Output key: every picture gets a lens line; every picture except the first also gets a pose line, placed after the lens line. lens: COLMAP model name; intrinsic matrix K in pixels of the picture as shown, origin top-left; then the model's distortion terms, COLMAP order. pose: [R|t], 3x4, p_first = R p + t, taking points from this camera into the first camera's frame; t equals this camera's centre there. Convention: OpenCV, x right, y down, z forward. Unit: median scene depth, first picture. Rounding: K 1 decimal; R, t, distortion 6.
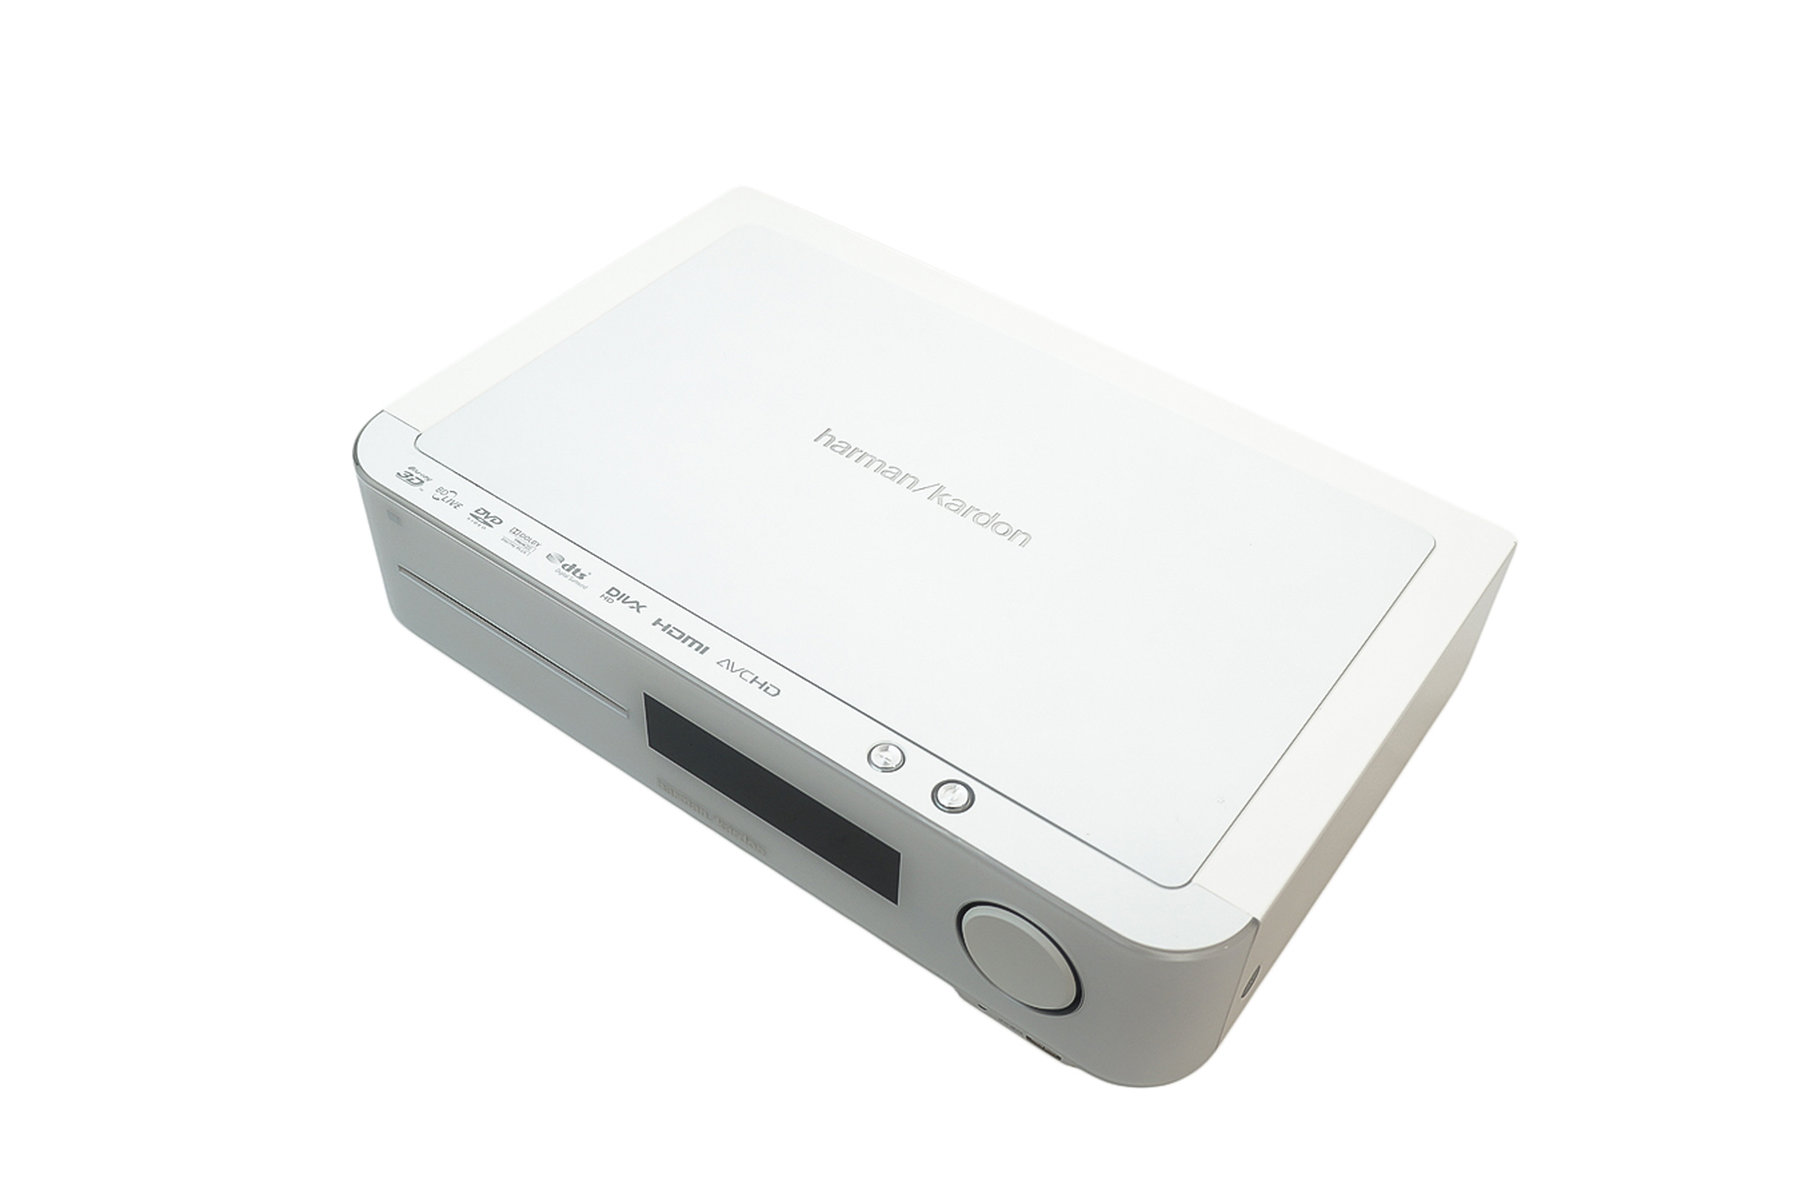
lens RADIAL K [[1654.0, 0, 895.3], [0, 1654.0, 557.8], [0, 0, 1]] dist [-0.091619, 0.006111]
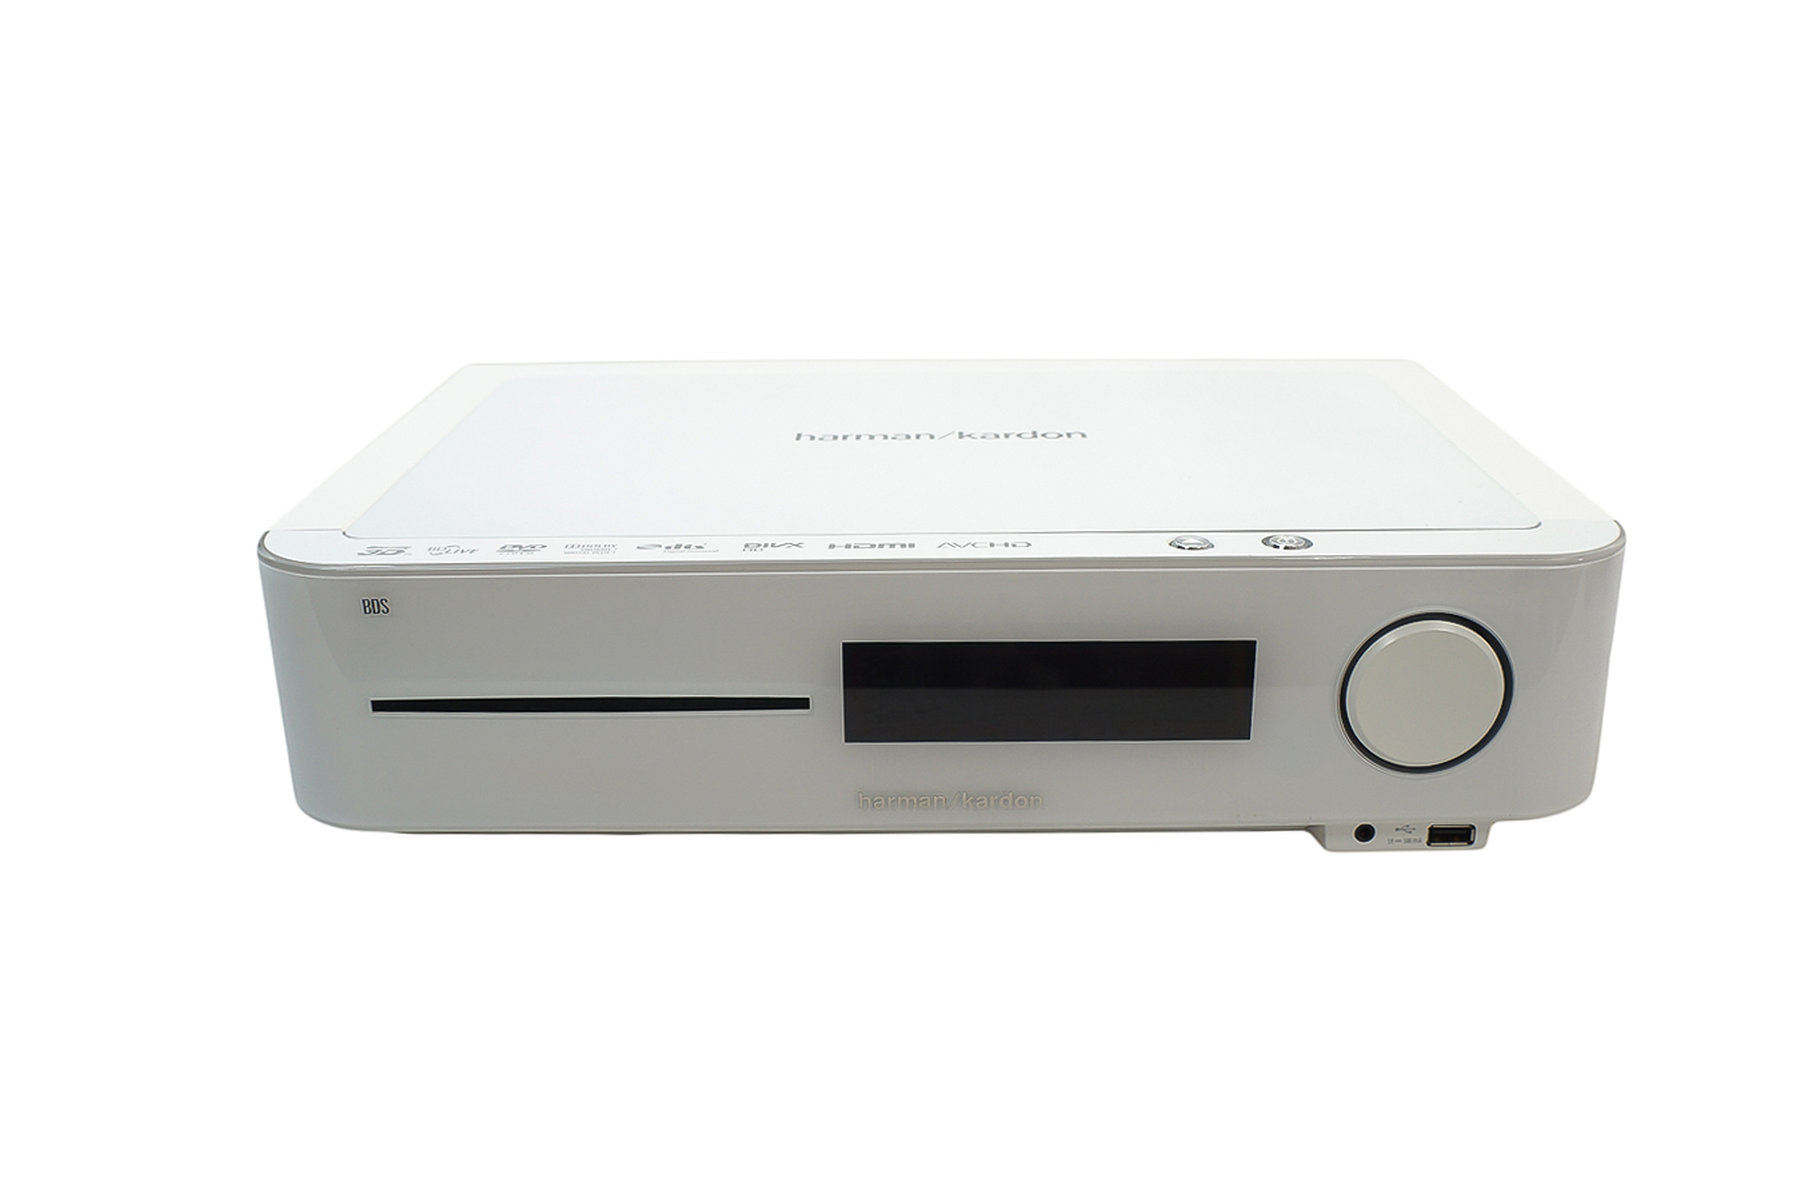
lens RADIAL K [[1654.0, 0, 895.3], [0, 1654.0, 557.8], [0, 0, 1]] dist [-0.091619, 0.006111]
pose [[0.812597, -0.237265, 0.532346, -0.529291], [0.429218, 0.861523, -0.271200, 0.265017], [-0.394282, 0.448869, 0.801909, 0.346012]]
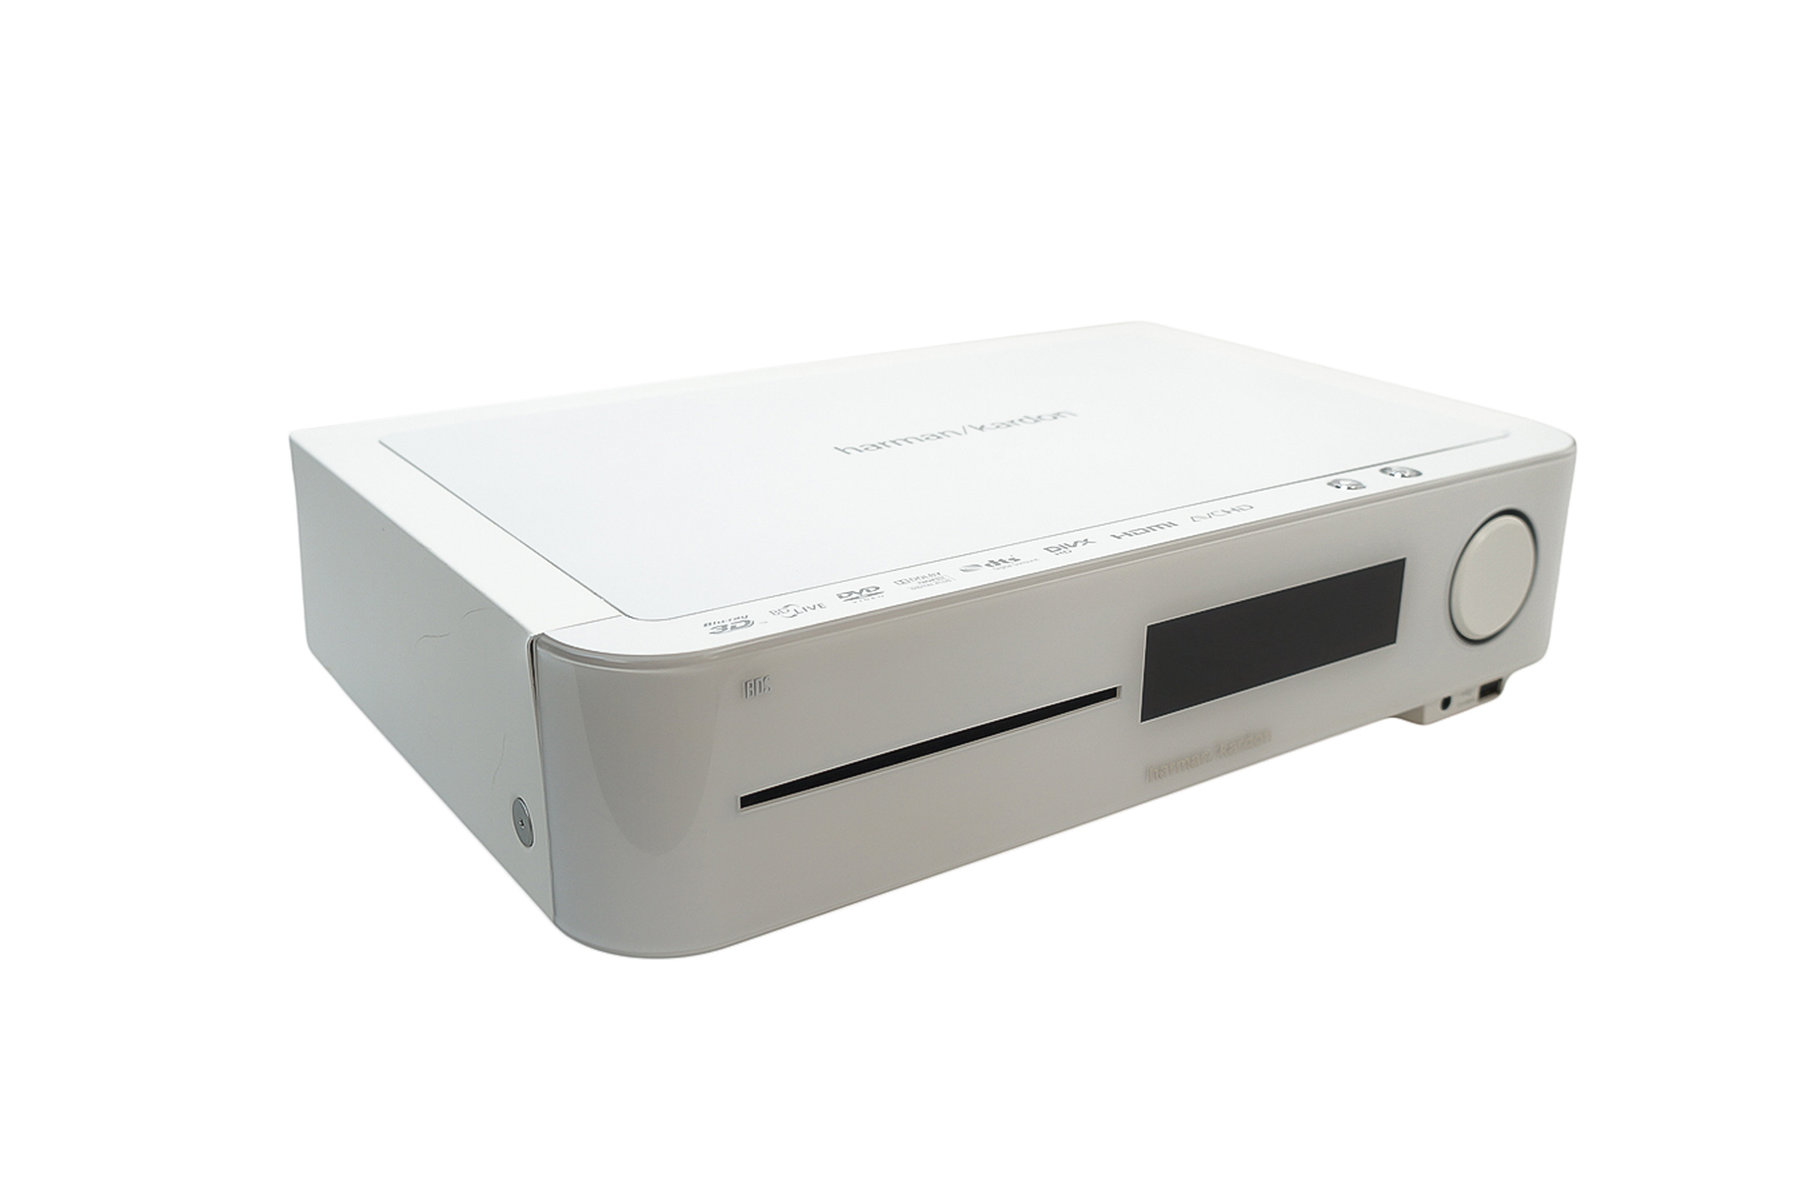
lens RADIAL K [[1654.0, 0, 895.3], [0, 1654.0, 557.8], [0, 0, 1]] dist [-0.091619, 0.006111]
pose [[0.329266, -0.335183, 0.882744, -0.884520], [0.648744, 0.759589, 0.046438, -0.060825], [-0.686087, 0.557384, 0.467555, 0.680403]]
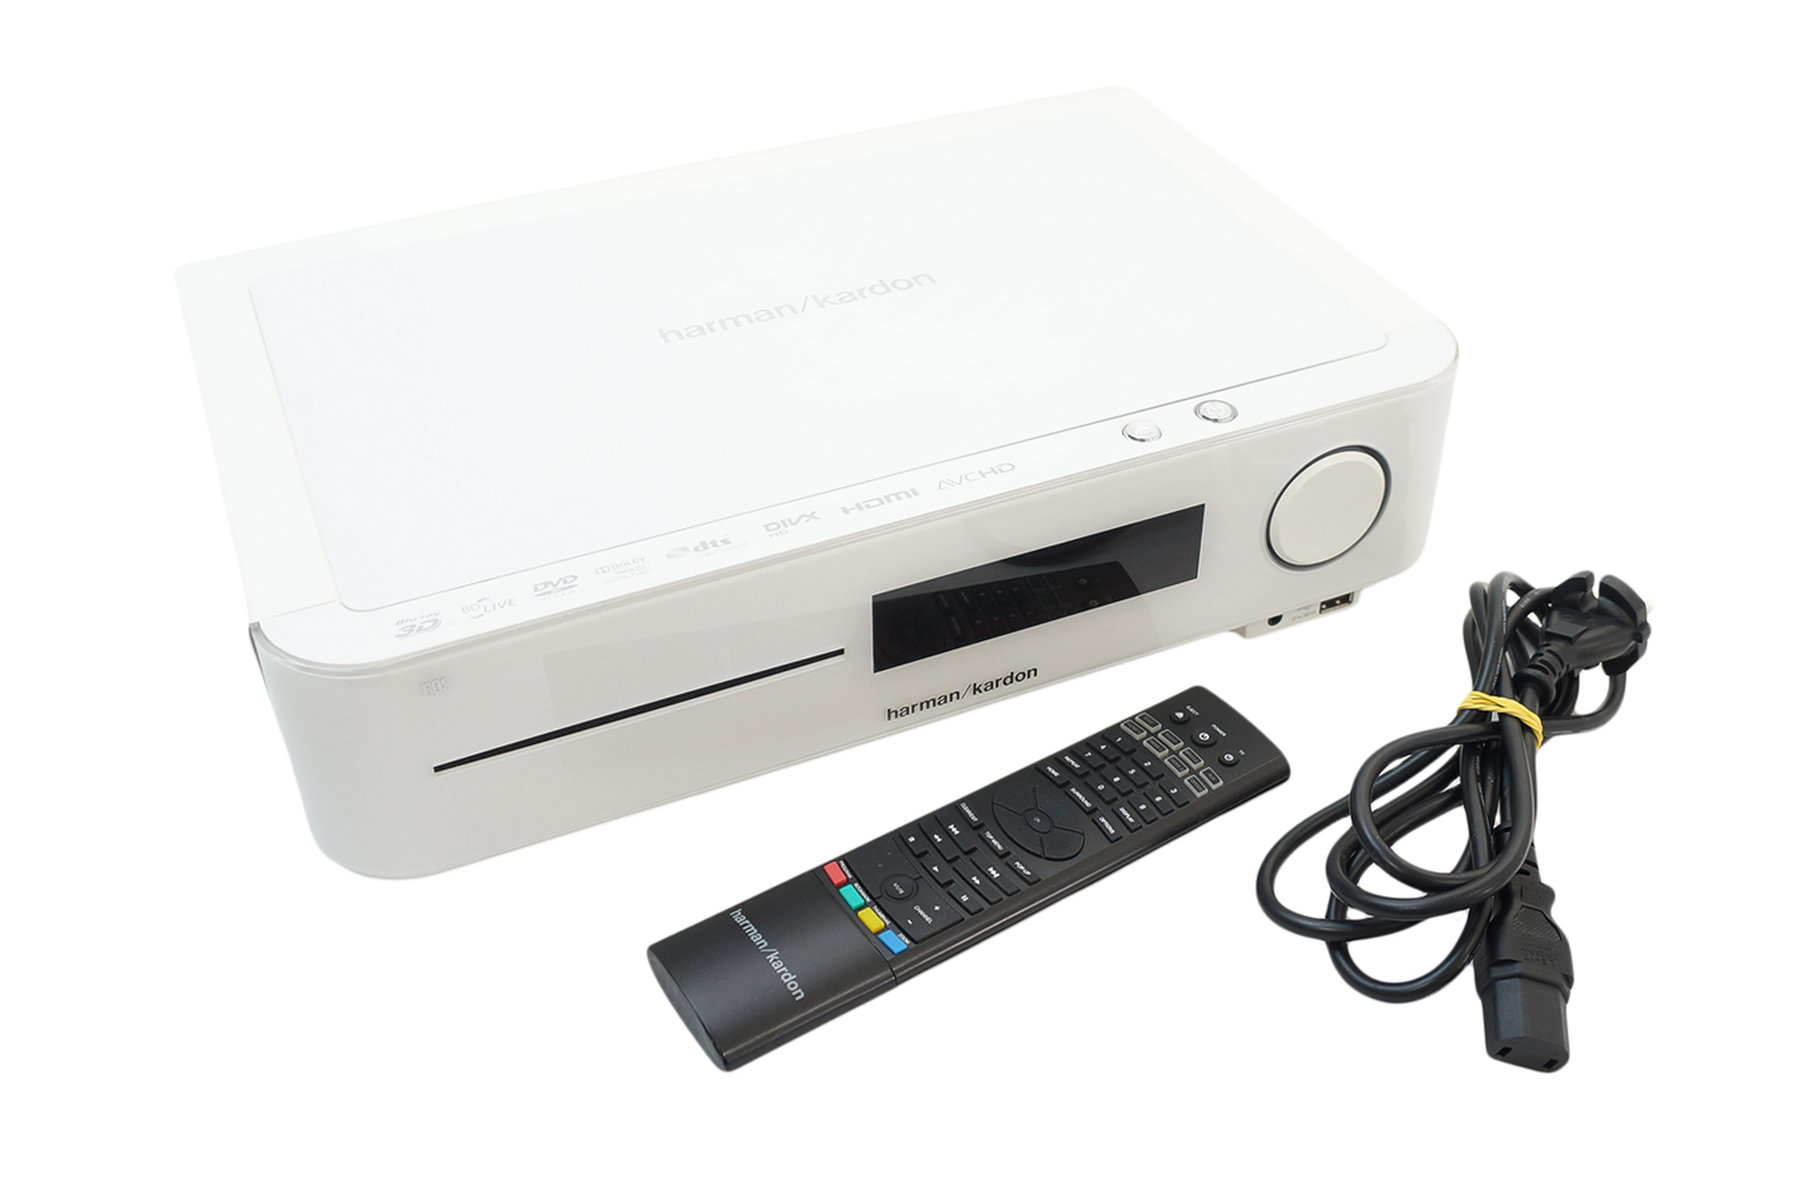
lens RADIAL K [[1841.4, 0, 900.0], [0, 1841.4, 597.0], [0, 0, 1]] dist [-0.063854, -0.002292]
pose [[0.501778, -0.572640, 0.648307, -0.741265], [0.616258, 0.762604, 0.196624, -0.091646], [-0.606997, 0.300863, 0.735552, 0.302418]]
